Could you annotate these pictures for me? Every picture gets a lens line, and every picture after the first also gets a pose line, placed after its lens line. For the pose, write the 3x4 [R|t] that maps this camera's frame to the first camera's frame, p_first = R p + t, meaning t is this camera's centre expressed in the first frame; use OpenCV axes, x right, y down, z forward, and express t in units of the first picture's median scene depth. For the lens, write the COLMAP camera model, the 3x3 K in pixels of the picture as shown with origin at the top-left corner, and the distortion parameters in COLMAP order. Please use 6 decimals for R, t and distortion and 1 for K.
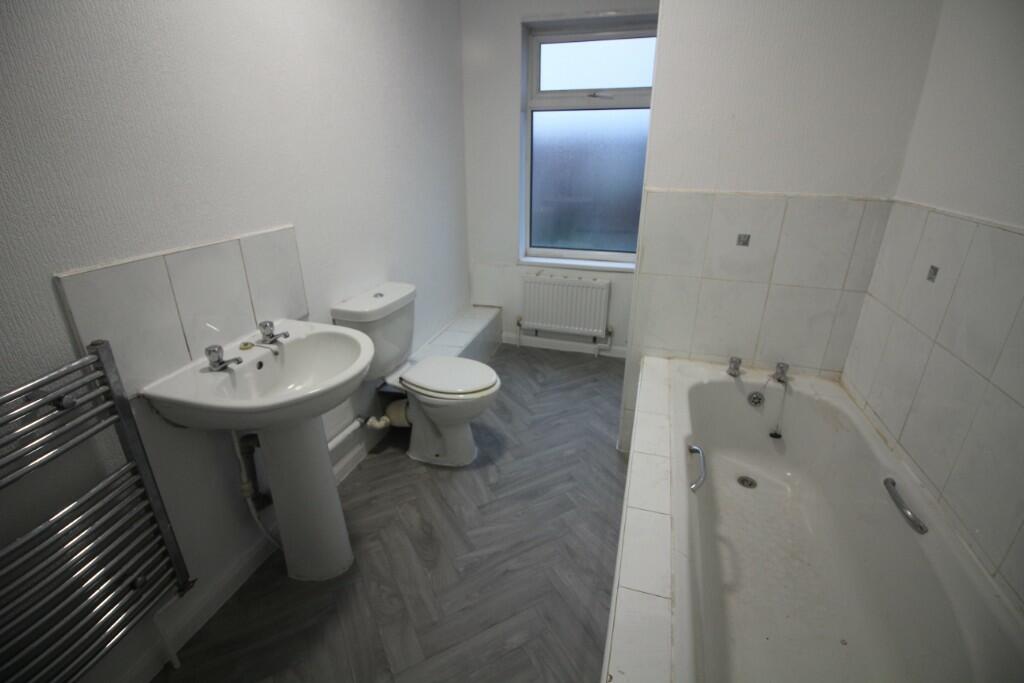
lens RADIAL K [[467.7, 0, 510.2], [0, 467.7, 327.7], [0, 0, 1]] dist [-0.017958, -0.000476]
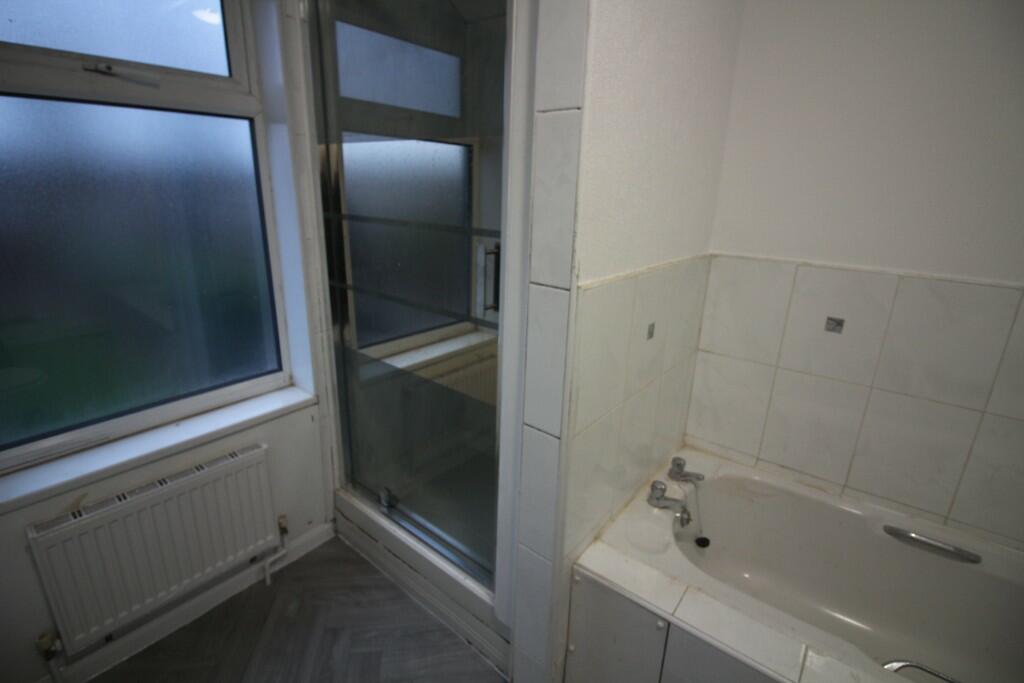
lens RADIAL K [[467.7, 0, 510.2], [0, 467.7, 327.7], [0, 0, 1]] dist [-0.017958, -0.000476]
pose [[0.363885, -0.254359, 0.896041, -0.196802], [0.312326, 0.939618, 0.139893, -0.351410], [-0.877519, 0.228952, 0.421356, 0.877000]]
